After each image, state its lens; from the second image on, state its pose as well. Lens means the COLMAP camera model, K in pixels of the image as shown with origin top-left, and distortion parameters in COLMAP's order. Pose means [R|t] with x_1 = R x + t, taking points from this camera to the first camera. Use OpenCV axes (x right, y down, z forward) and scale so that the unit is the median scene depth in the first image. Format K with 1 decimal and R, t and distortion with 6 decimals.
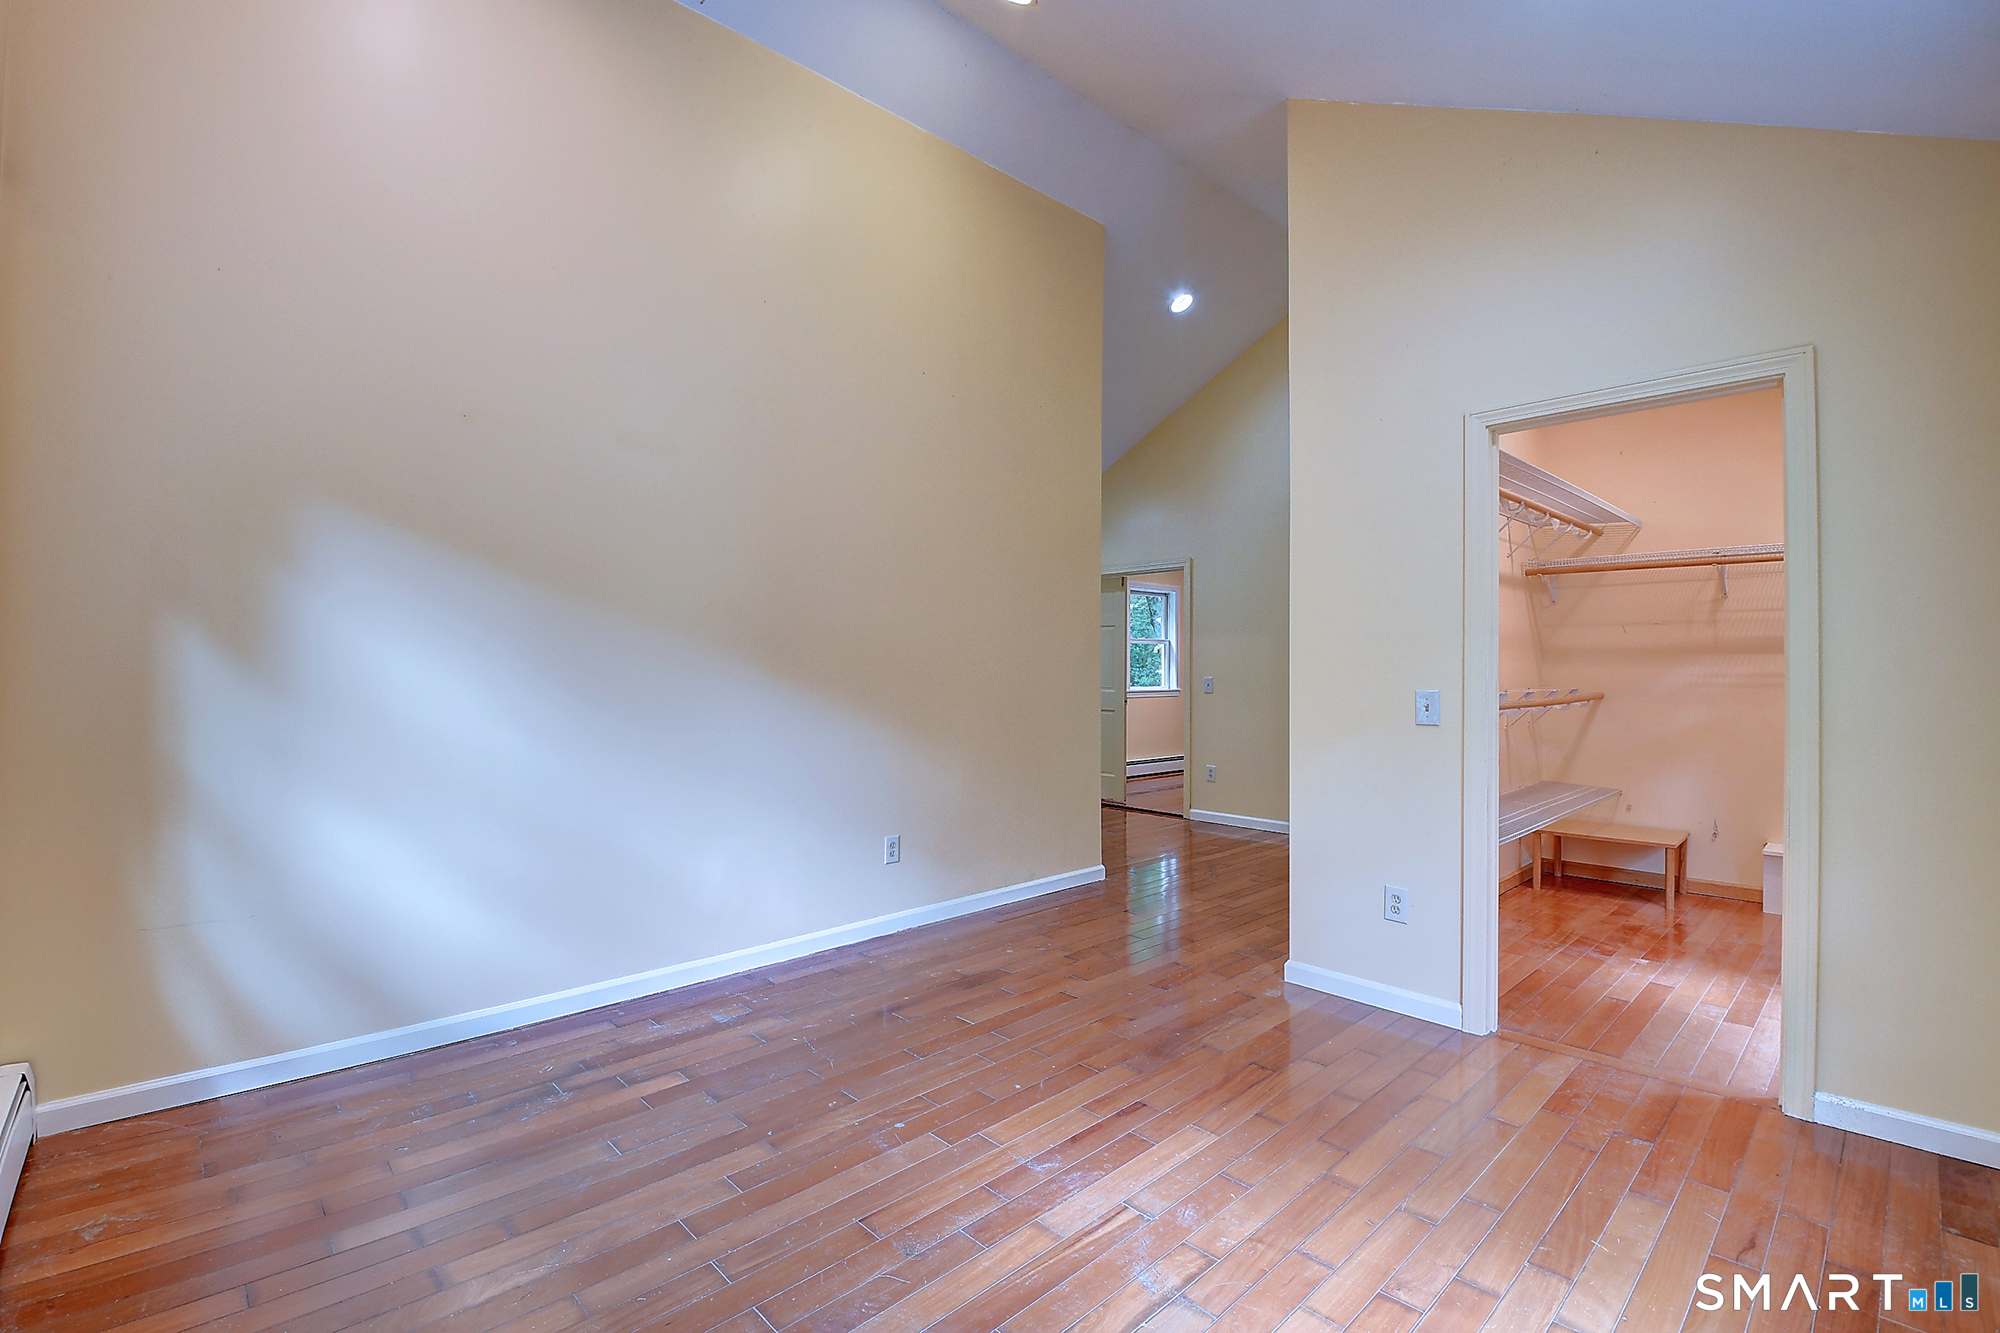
lens RADIAL K [[881.5, 0, 987.3], [0, 881.5, 665.1], [0, 0, 1]] dist [0.000447, -0.015254]
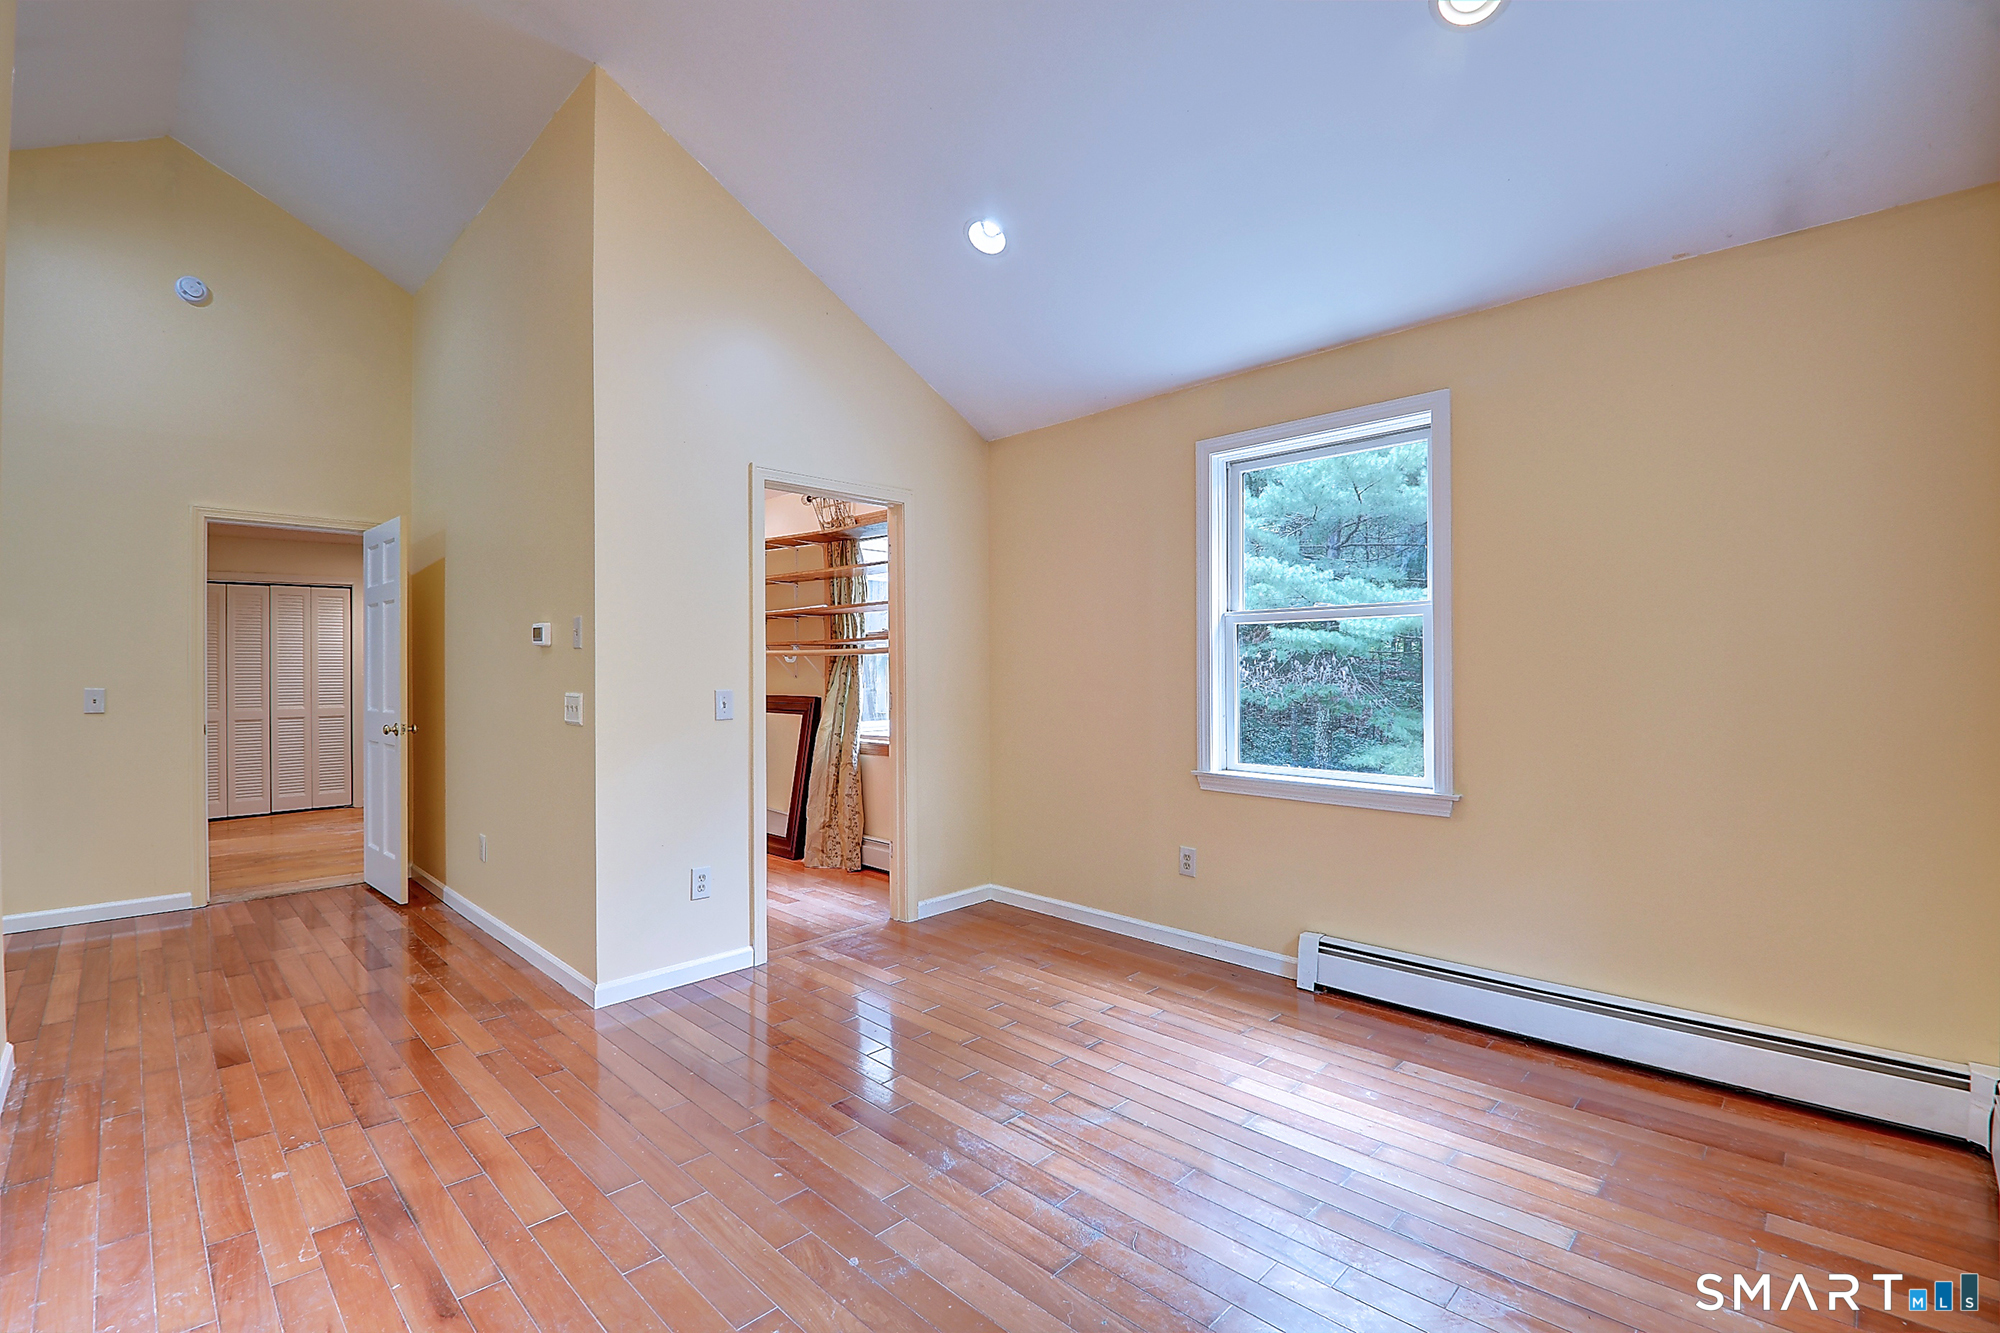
lens RADIAL K [[881.5, 0, 987.3], [0, 881.5, 665.1], [0, 0, 1]] dist [0.000447, -0.015254]
pose [[-0.028799, 0.000148, 0.999585, -0.656241], [0.004839, 0.999988, -0.000009, 0.000426], [-0.999573, 0.004837, -0.028800, 0.678658]]
